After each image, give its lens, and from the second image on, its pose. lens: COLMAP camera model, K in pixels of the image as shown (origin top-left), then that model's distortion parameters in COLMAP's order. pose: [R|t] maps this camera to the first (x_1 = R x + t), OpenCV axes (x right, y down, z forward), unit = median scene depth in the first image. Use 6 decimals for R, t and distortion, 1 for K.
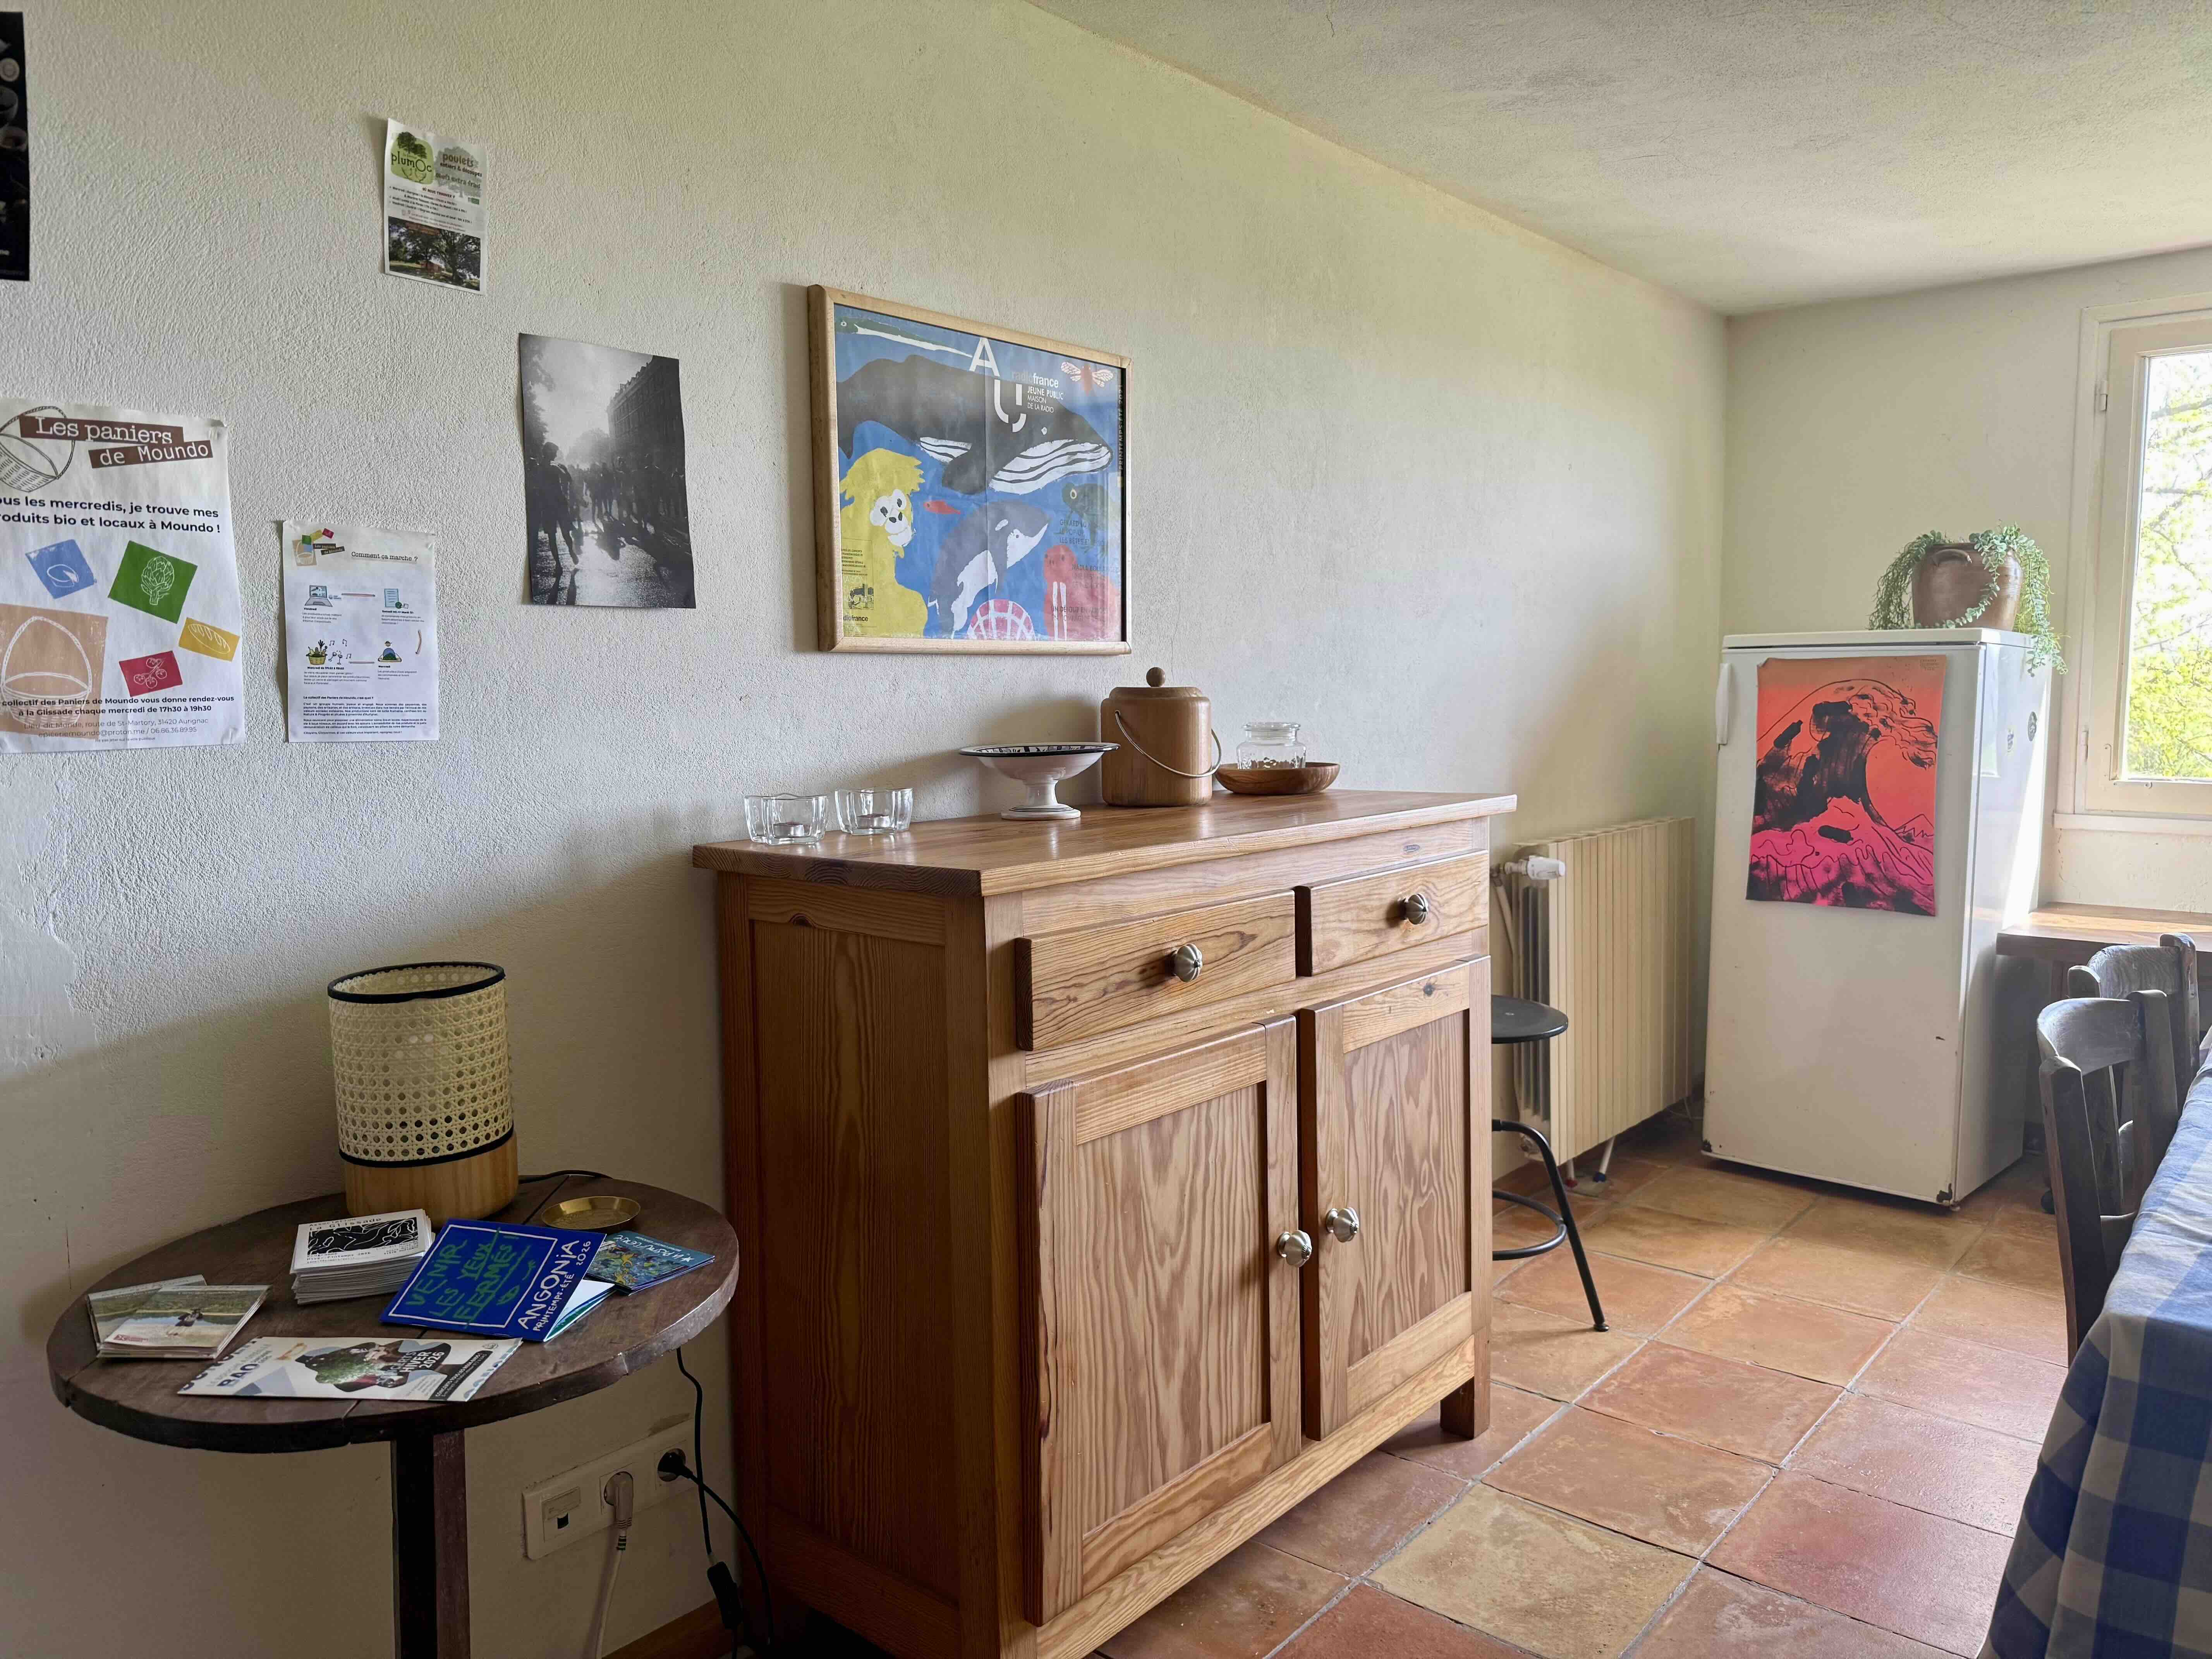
lens RADIAL K [[1560.4, 0, 1112.5], [0, 1560.4, 820.9], [0, 0, 1]] dist [0.046150, -0.045351]
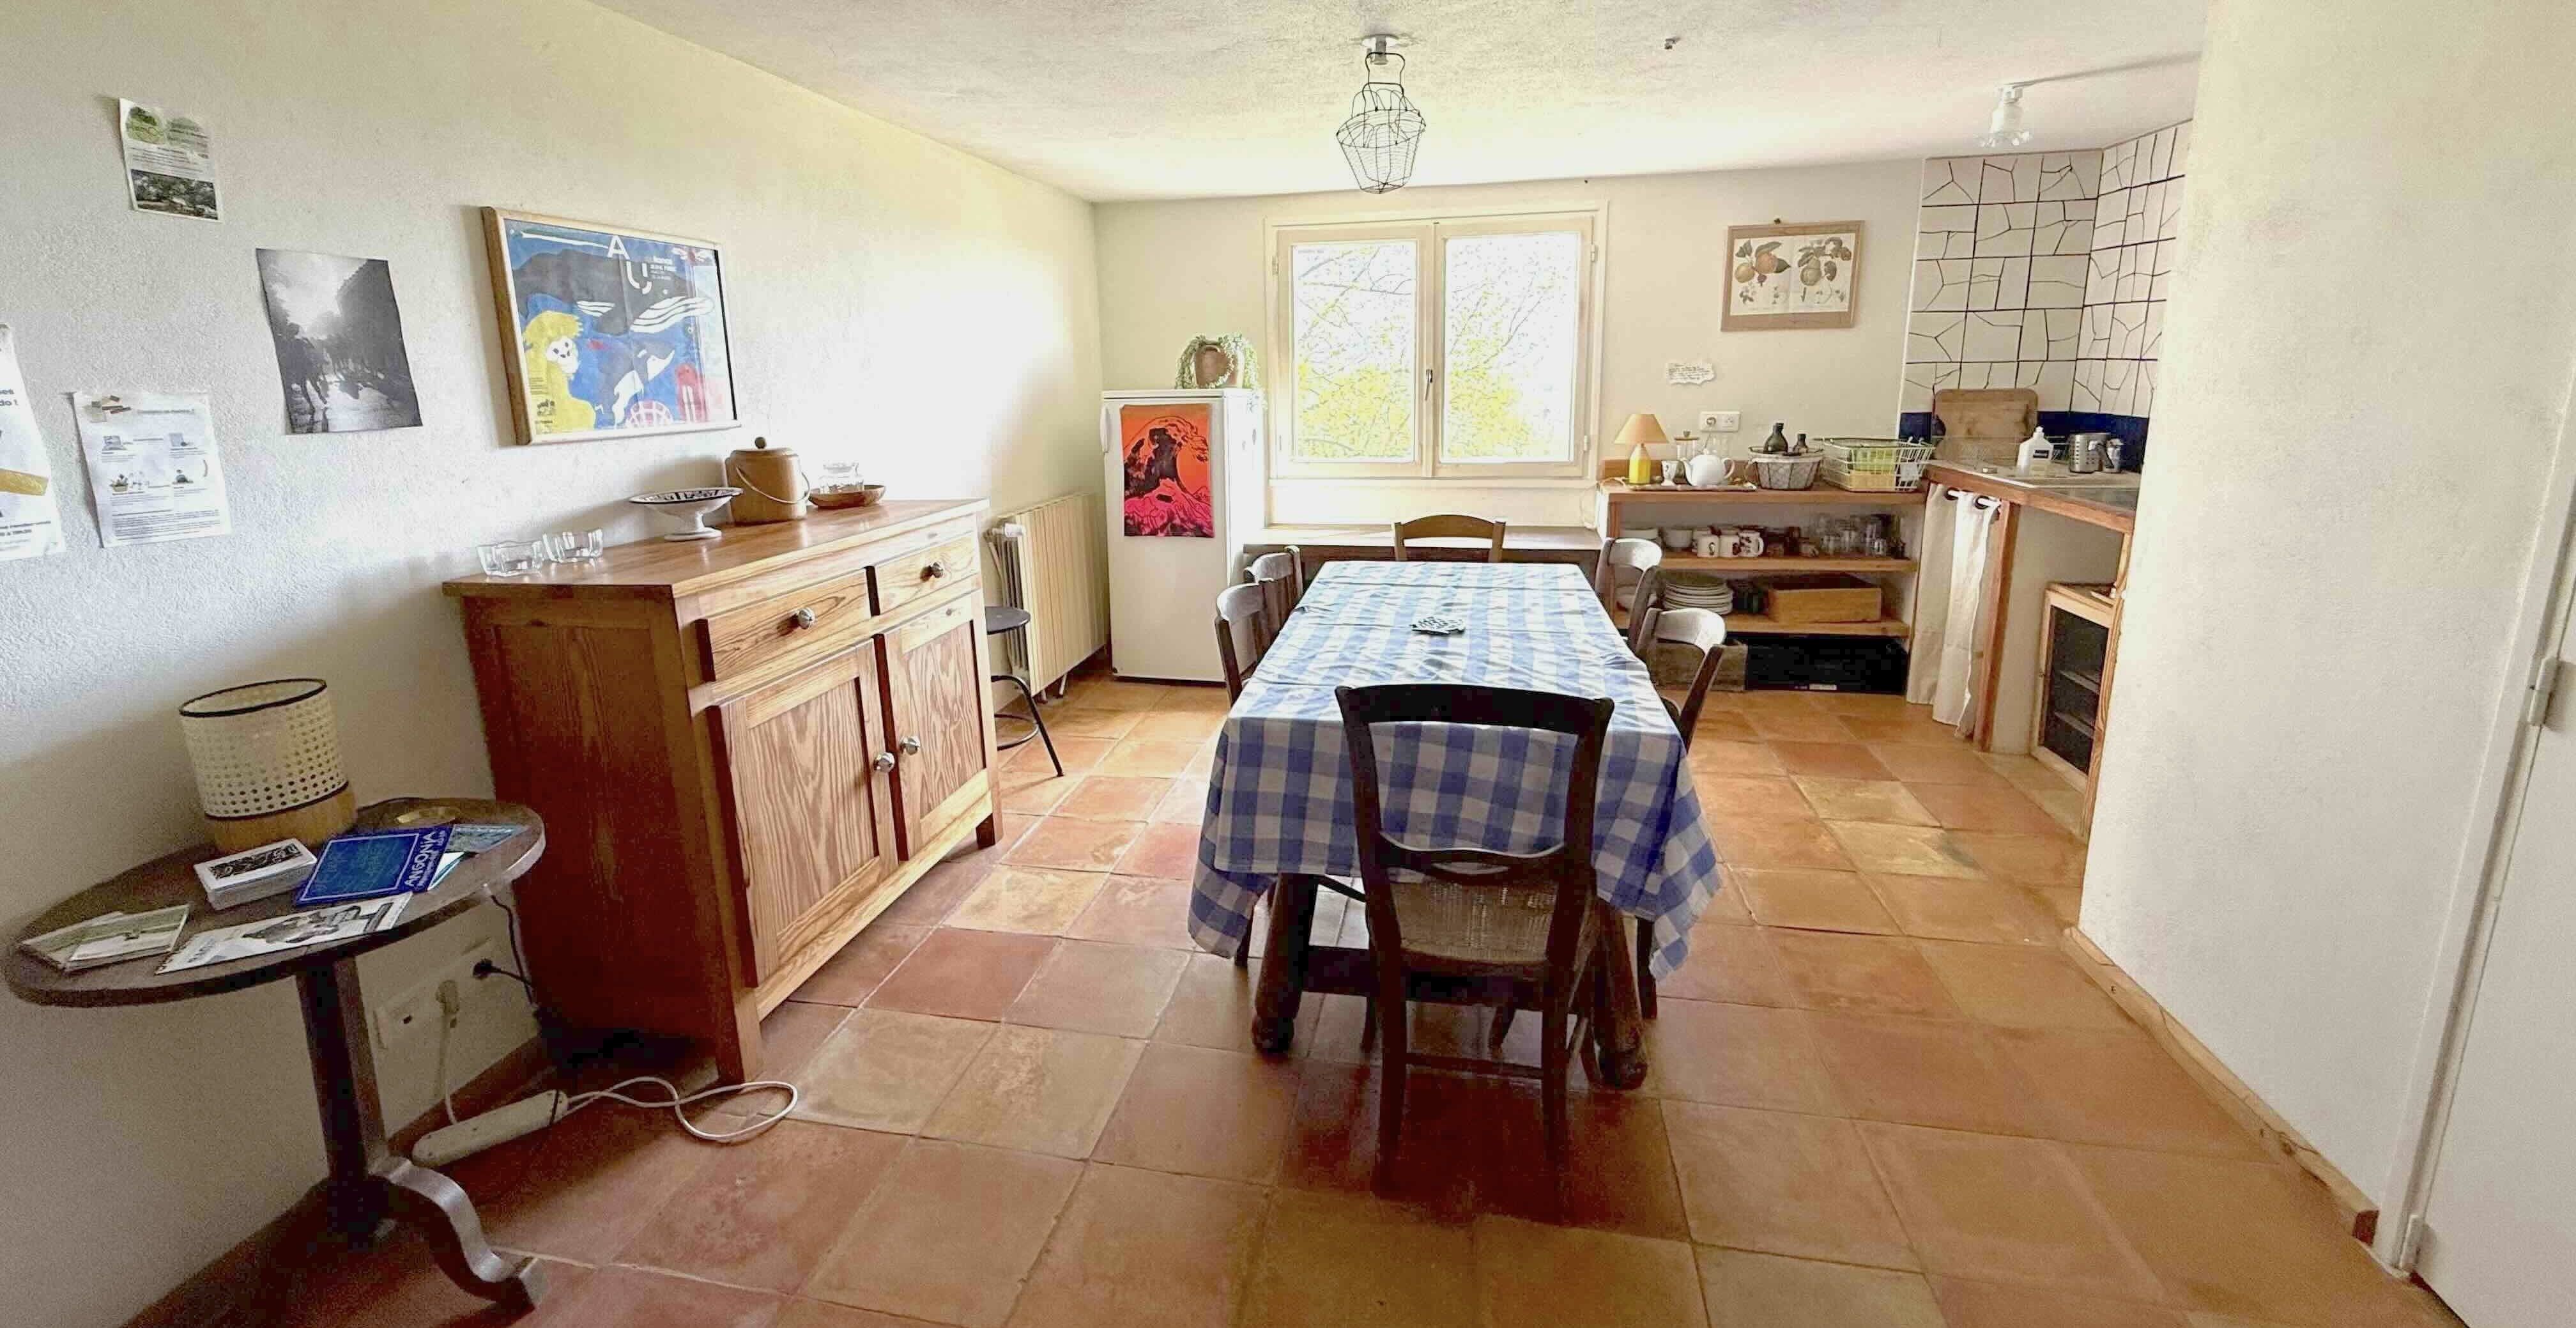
lens RADIAL K [[1026.0, 0, 1279.6], [0, 1026.0, 574.2], [0, 0, 1]] dist [-0.001699, -0.000521]
pose [[0.873754, -0.104107, 0.475095, -0.028024], [0.057639, 0.992103, 0.111394, -0.055683], [-0.482941, -0.069947, 0.872855, -0.267932]]
